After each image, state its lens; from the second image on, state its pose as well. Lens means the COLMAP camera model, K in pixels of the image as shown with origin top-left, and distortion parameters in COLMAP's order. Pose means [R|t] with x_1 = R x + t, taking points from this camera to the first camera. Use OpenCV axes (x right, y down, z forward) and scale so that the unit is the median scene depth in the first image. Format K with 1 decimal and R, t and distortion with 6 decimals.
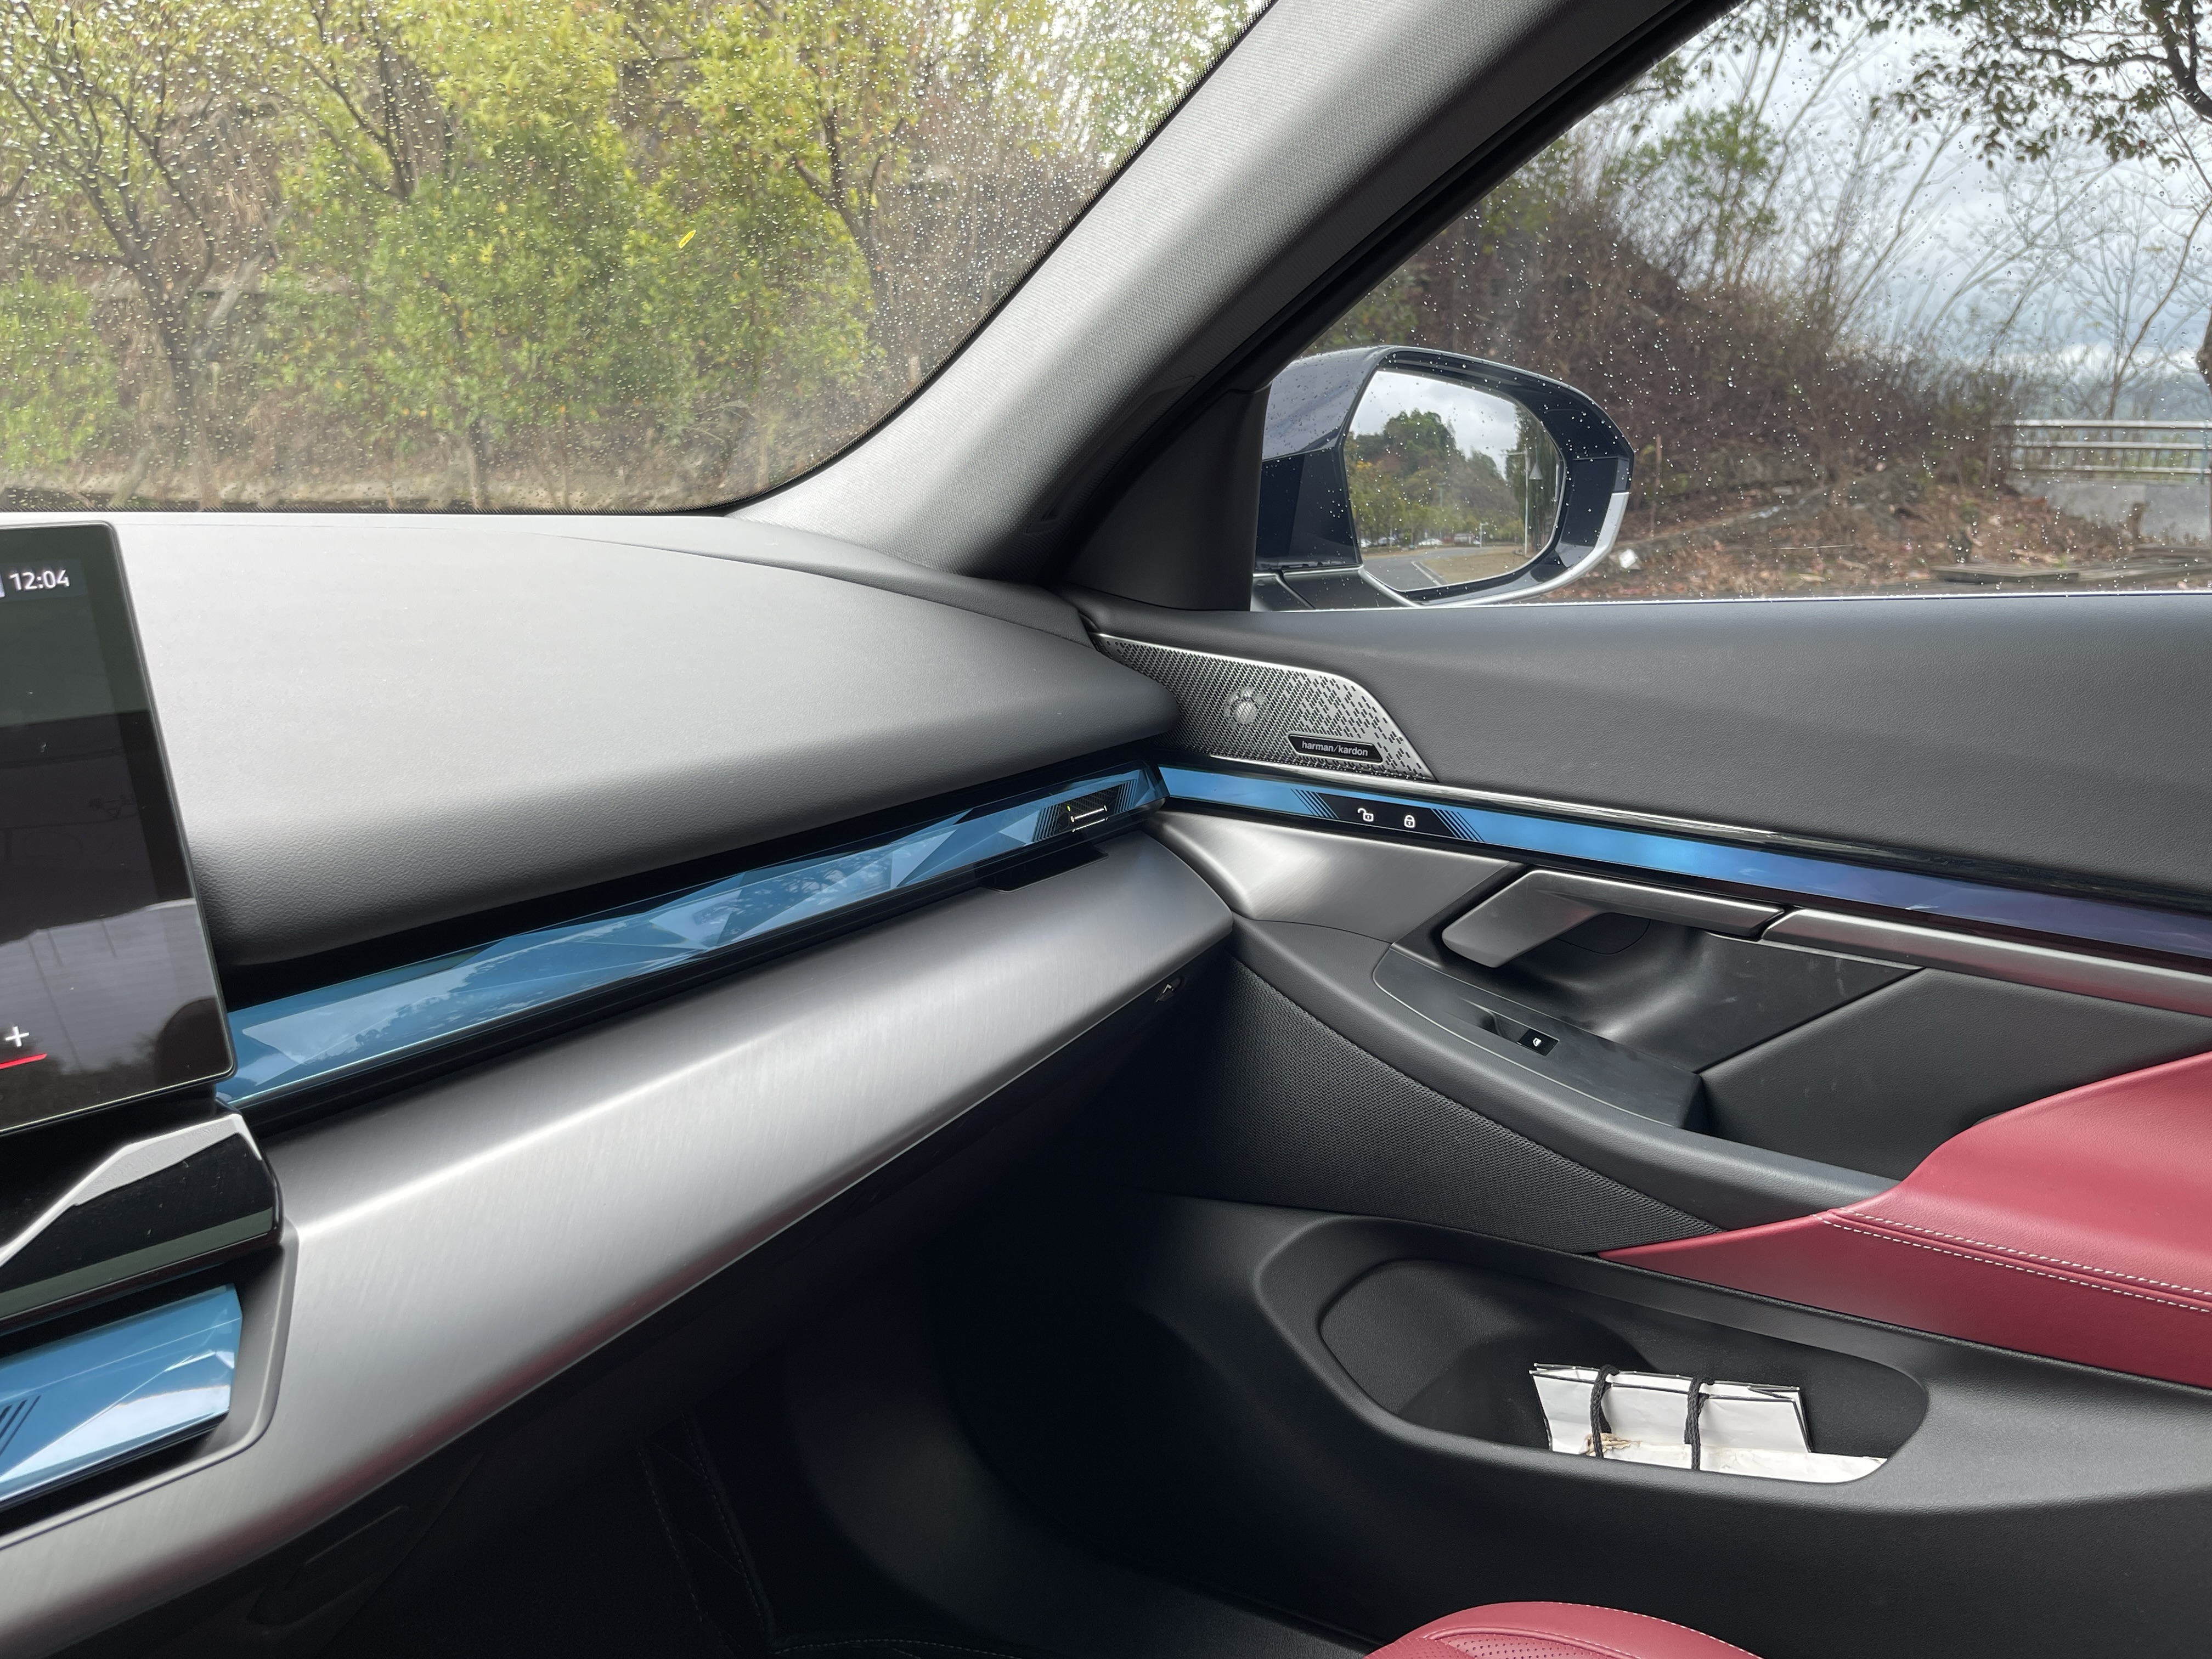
lens RADIAL K [[1736.3, 0, 1123.2], [0, 1736.3, 819.7], [0, 0, 1]] dist [0.045449, -0.035879]
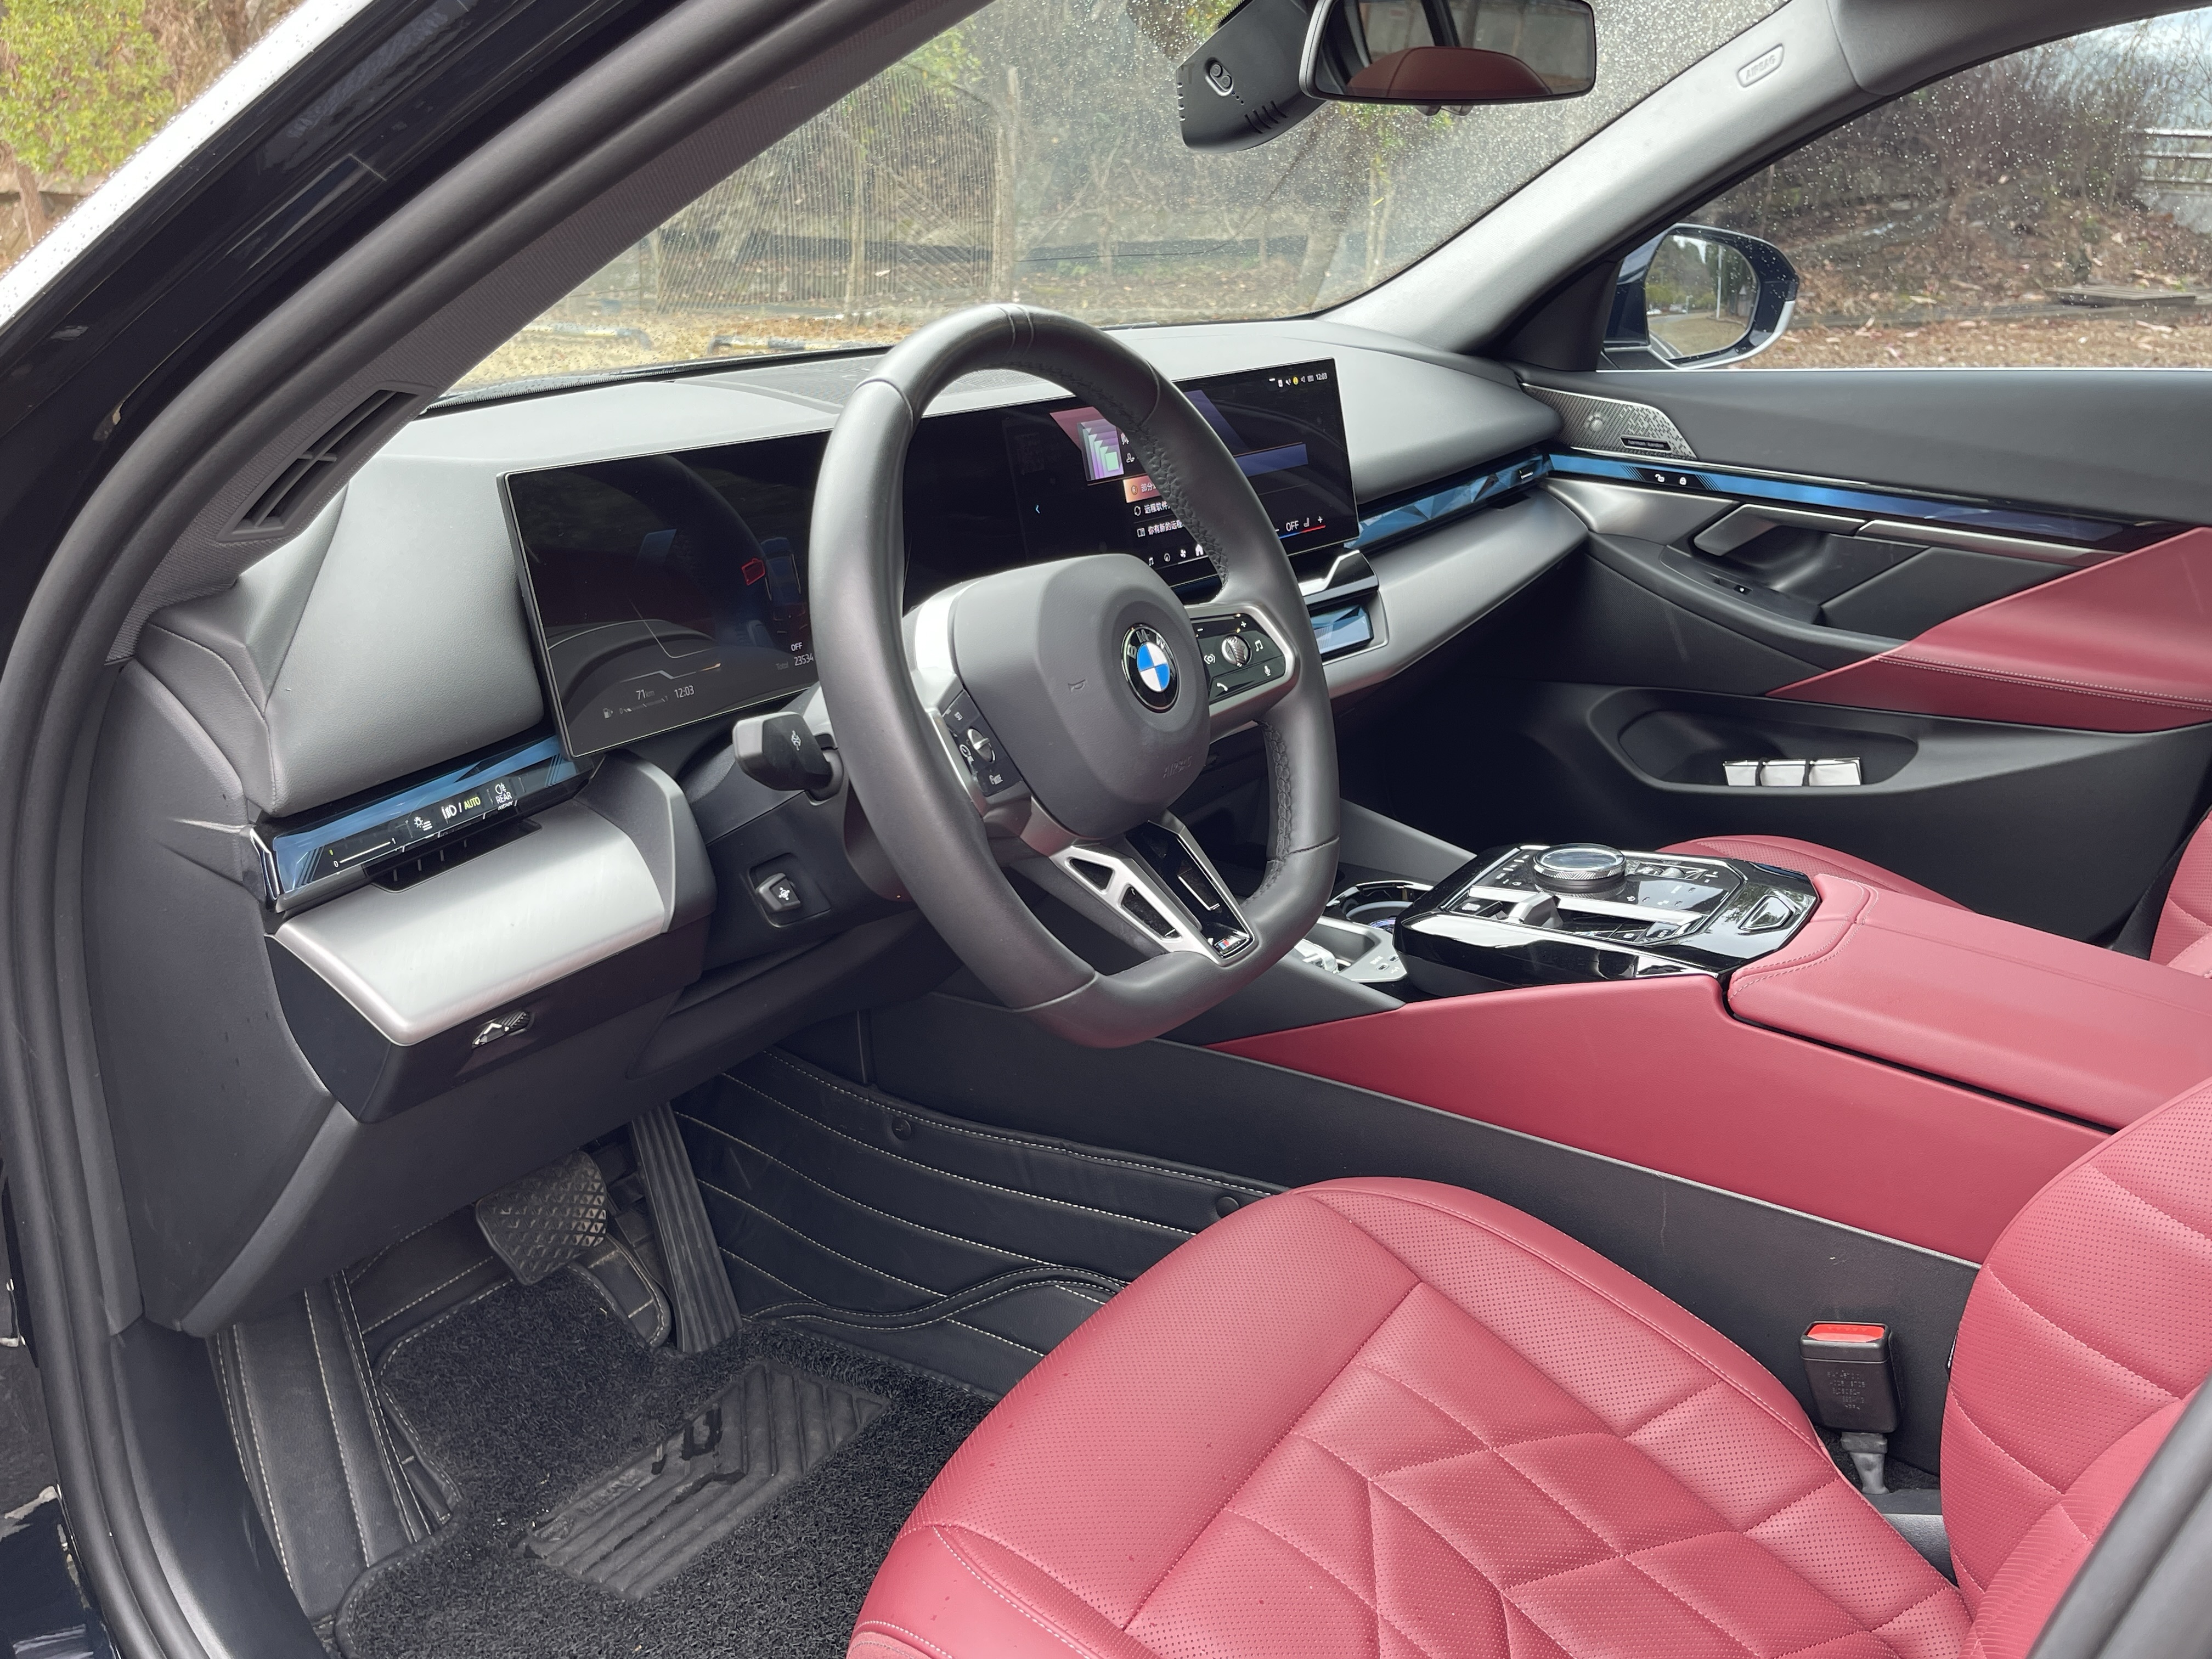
lens RADIAL K [[1849.7, 0, 1121.3], [0, 1849.7, 832.8], [0, 0, 1]] dist [0.048513, -0.067398]
pose [[0.999767, 0.007519, -0.020250, -0.040816], [-0.004493, 0.989347, 0.145509, 0.008738], [0.021128, -0.145384, 0.989150, -0.111792]]
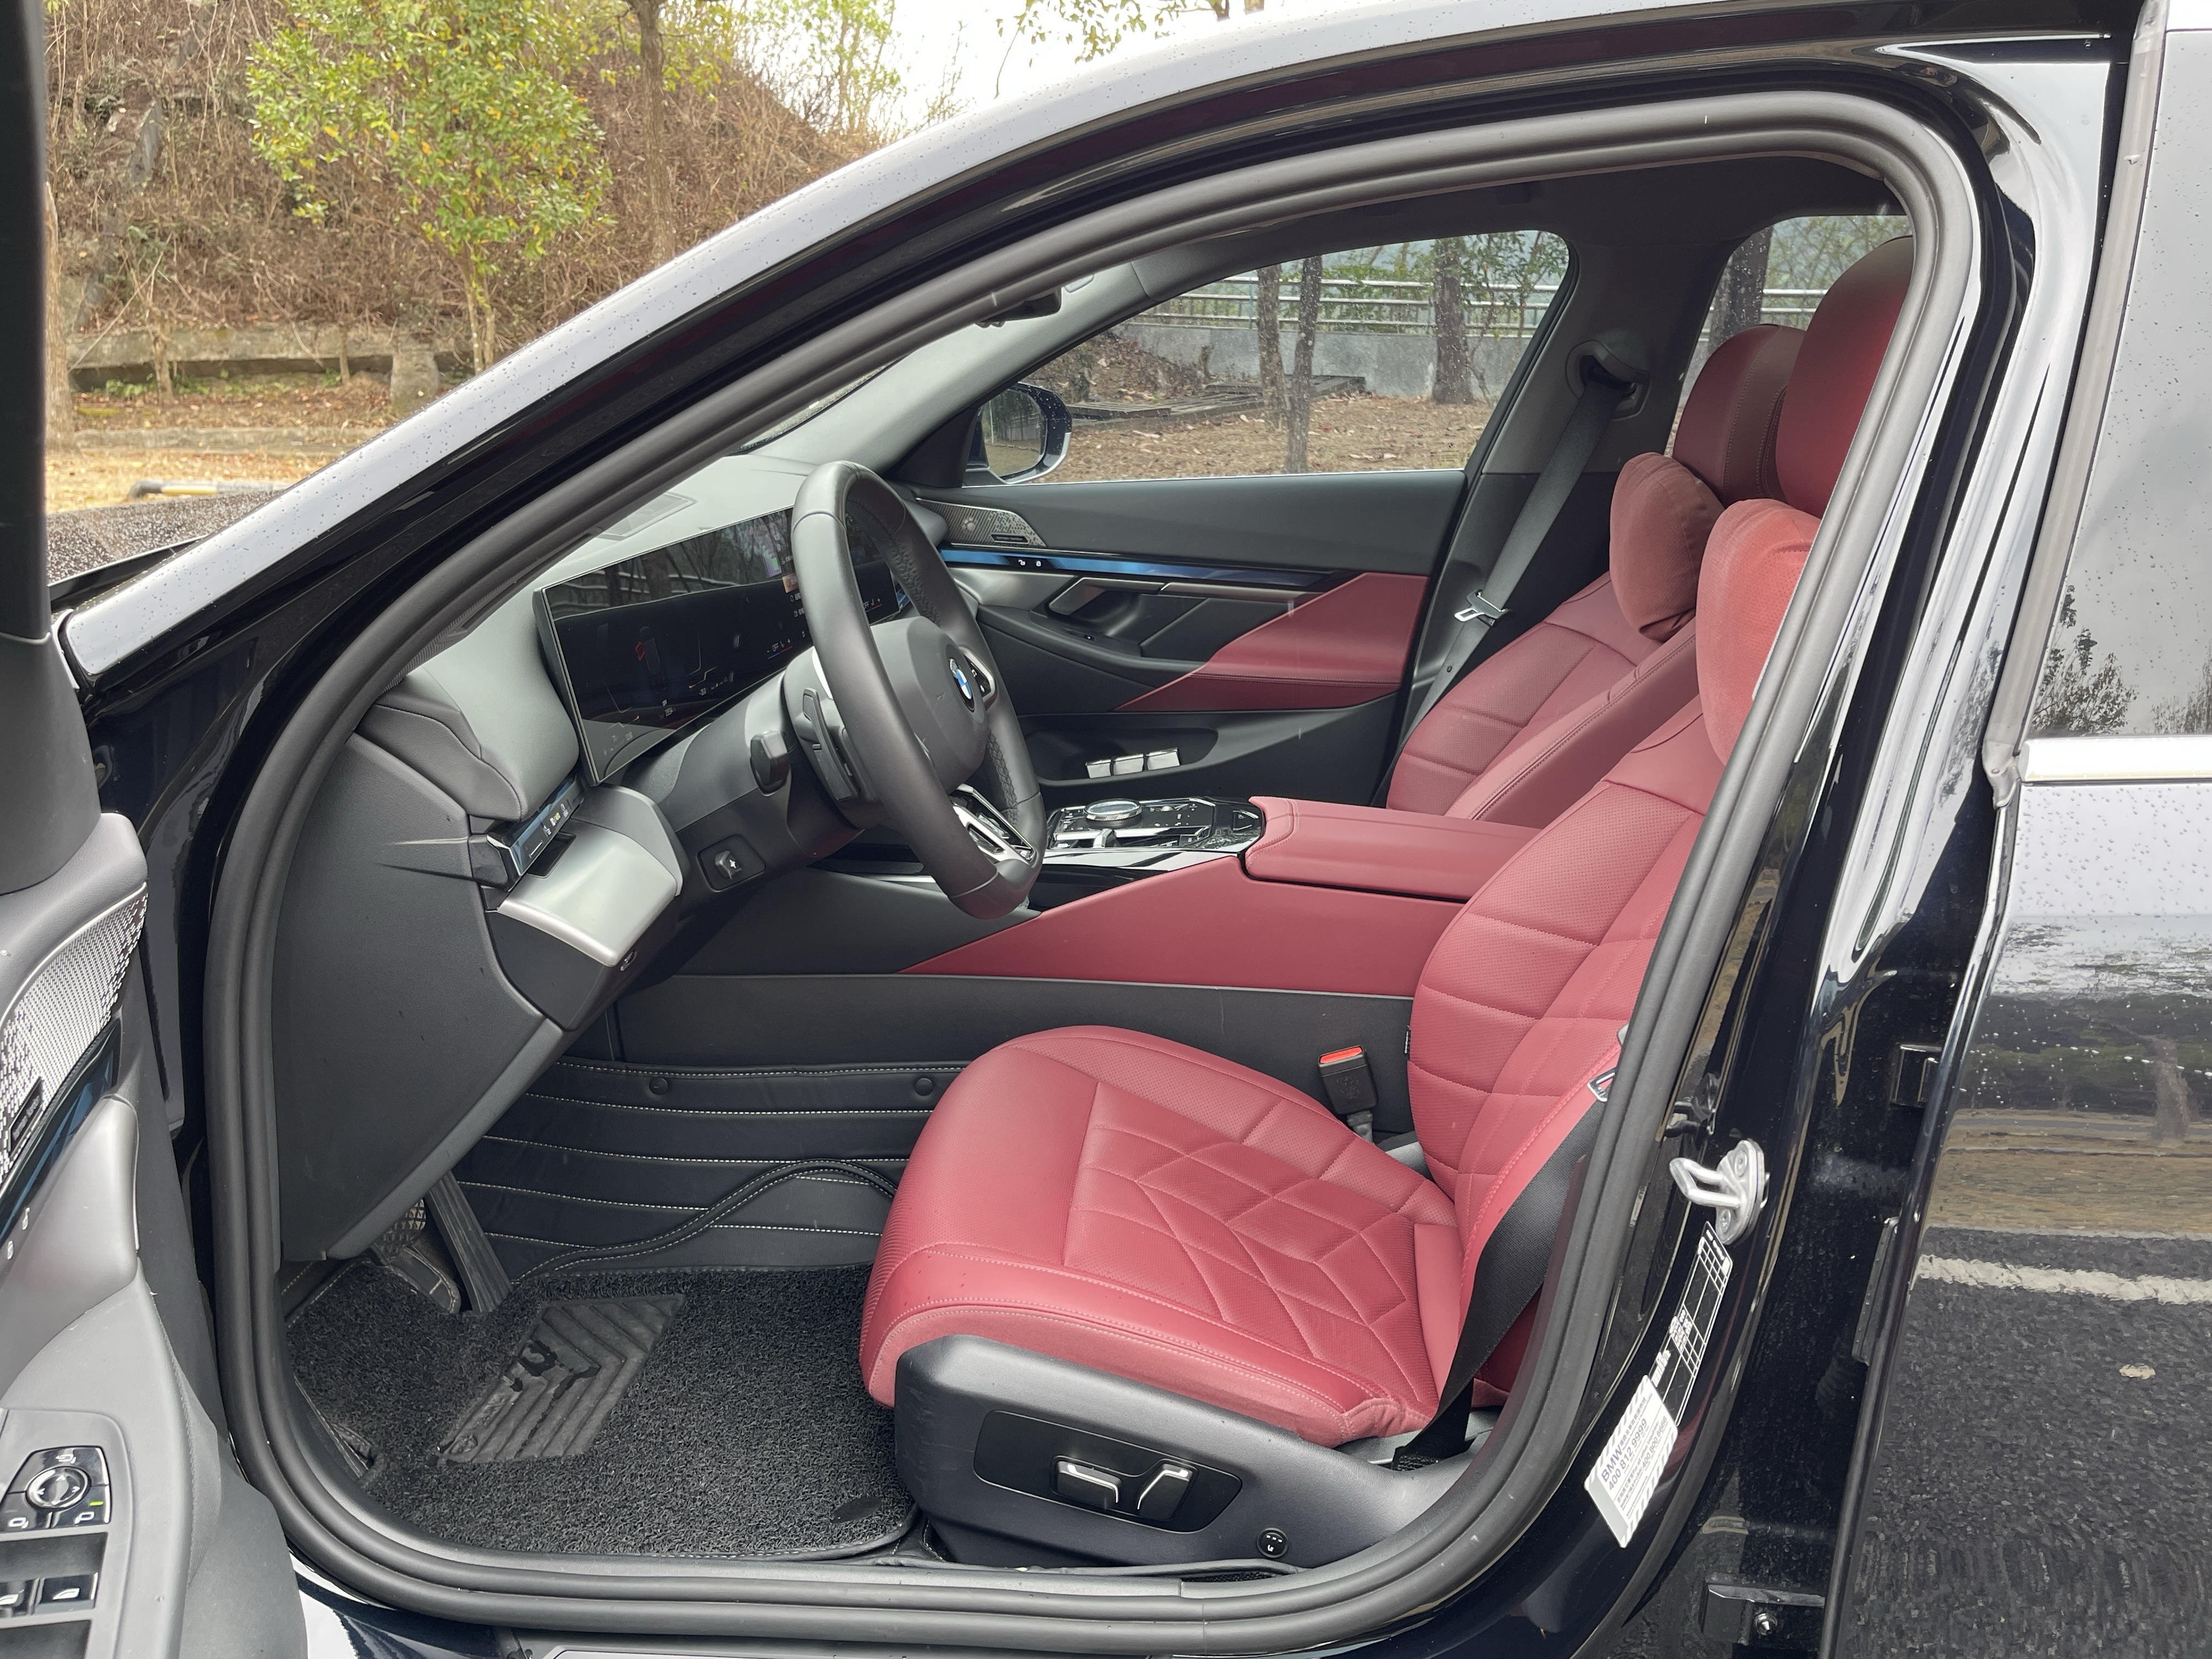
lens RADIAL K [[1800.3, 0, 1124.5], [0, 1800.3, 827.0], [0, 0, 1]] dist [0.028667, -0.001318]
pose [[0.888264, -0.120024, 0.443375, -0.097248], [0.079504, 0.990863, 0.108952, 0.010818], [-0.452400, -0.061528, 0.889690, -0.154413]]
